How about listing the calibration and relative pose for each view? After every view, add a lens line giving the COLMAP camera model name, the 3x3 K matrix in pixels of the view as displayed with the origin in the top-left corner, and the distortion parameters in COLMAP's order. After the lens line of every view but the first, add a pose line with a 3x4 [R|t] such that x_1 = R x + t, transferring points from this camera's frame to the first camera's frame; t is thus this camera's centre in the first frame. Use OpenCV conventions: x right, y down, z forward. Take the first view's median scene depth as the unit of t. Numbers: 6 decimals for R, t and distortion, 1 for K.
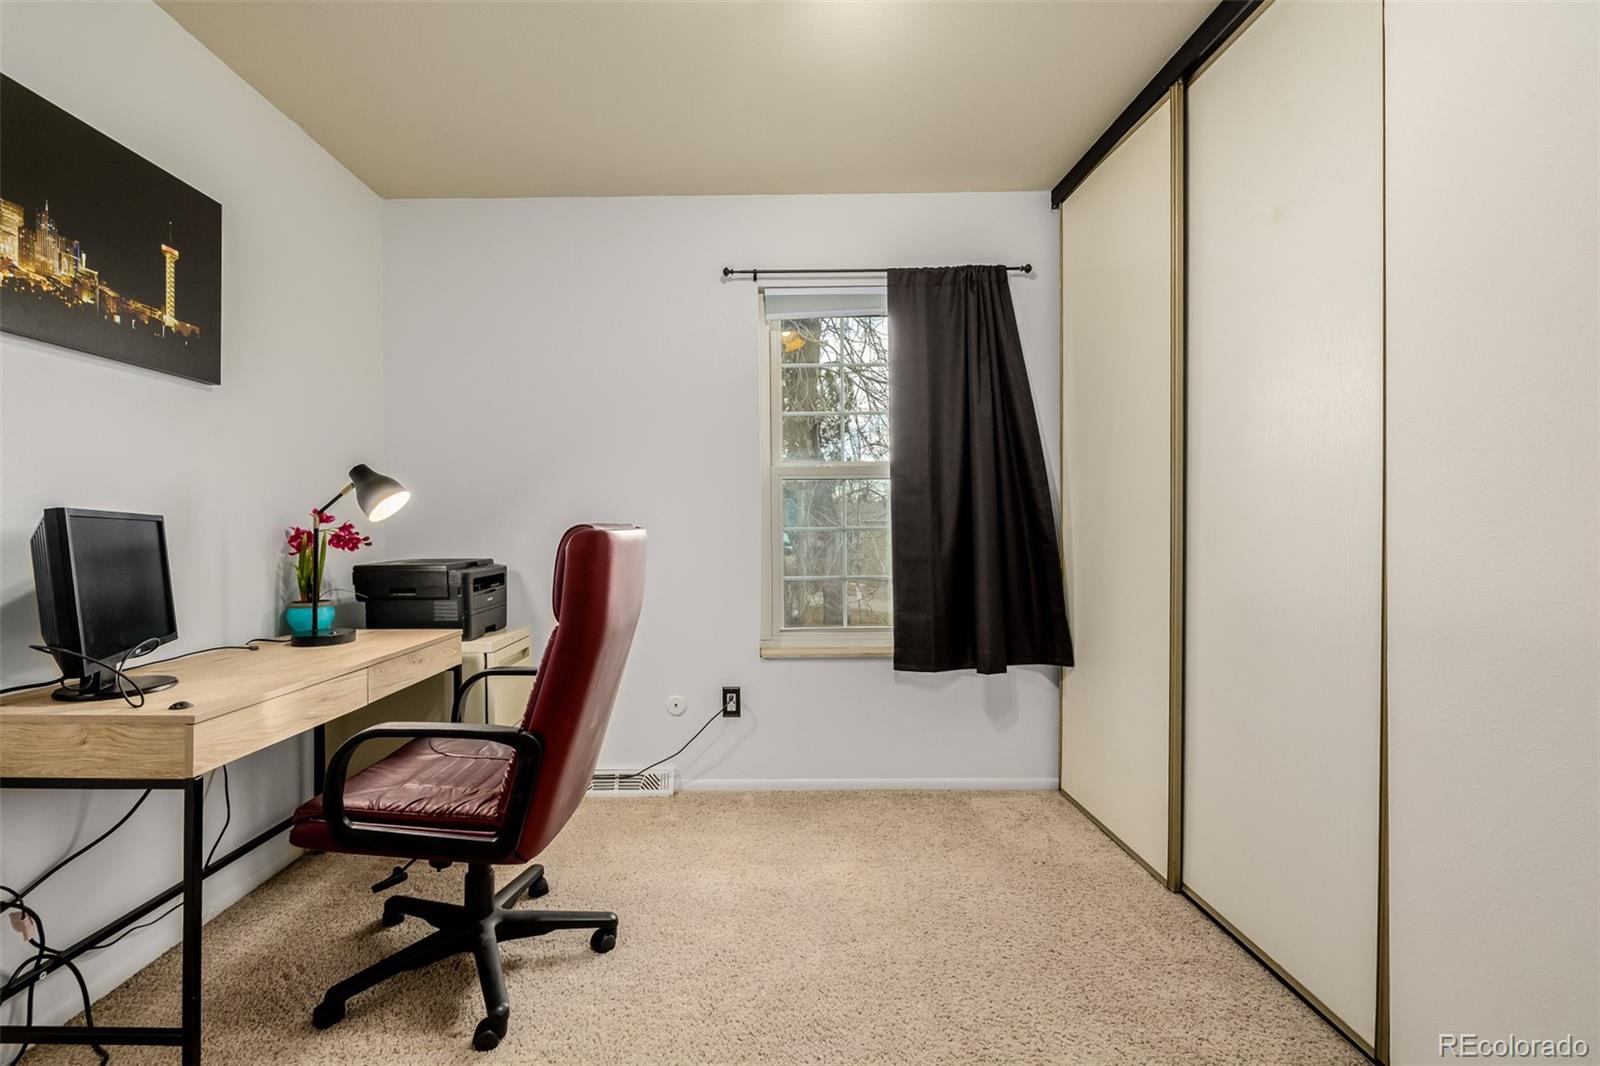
lens RADIAL K [[679.3, 0, 801.2], [0, 679.3, 527.8], [0, 0, 1]] dist [-0.003236, -0.000582]
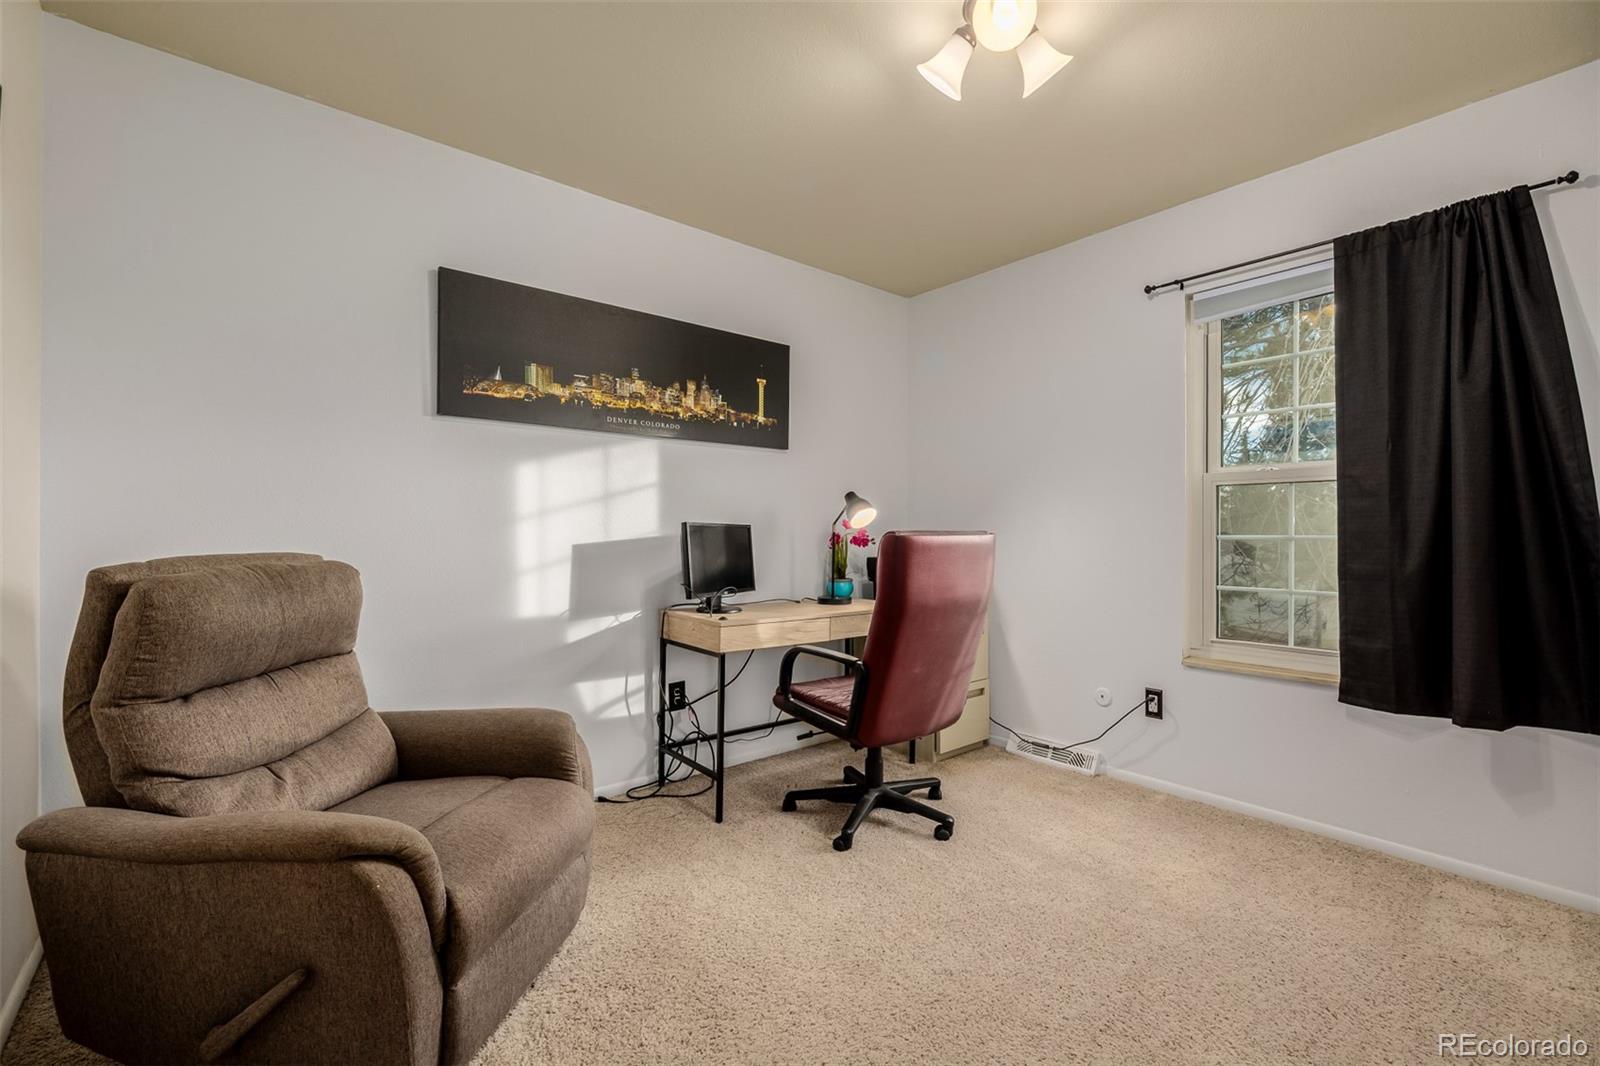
lens RADIAL K [[679.3, 0, 847.3], [0, 679.3, 537.8], [0, 0, 1]] dist [-0.003236, -0.000582]
pose [[0.674349, 0.014537, -0.738270, 0.442844], [-0.009360, 0.999894, 0.011139, -0.004001], [0.738354, -0.000601, 0.674413, -0.055406]]
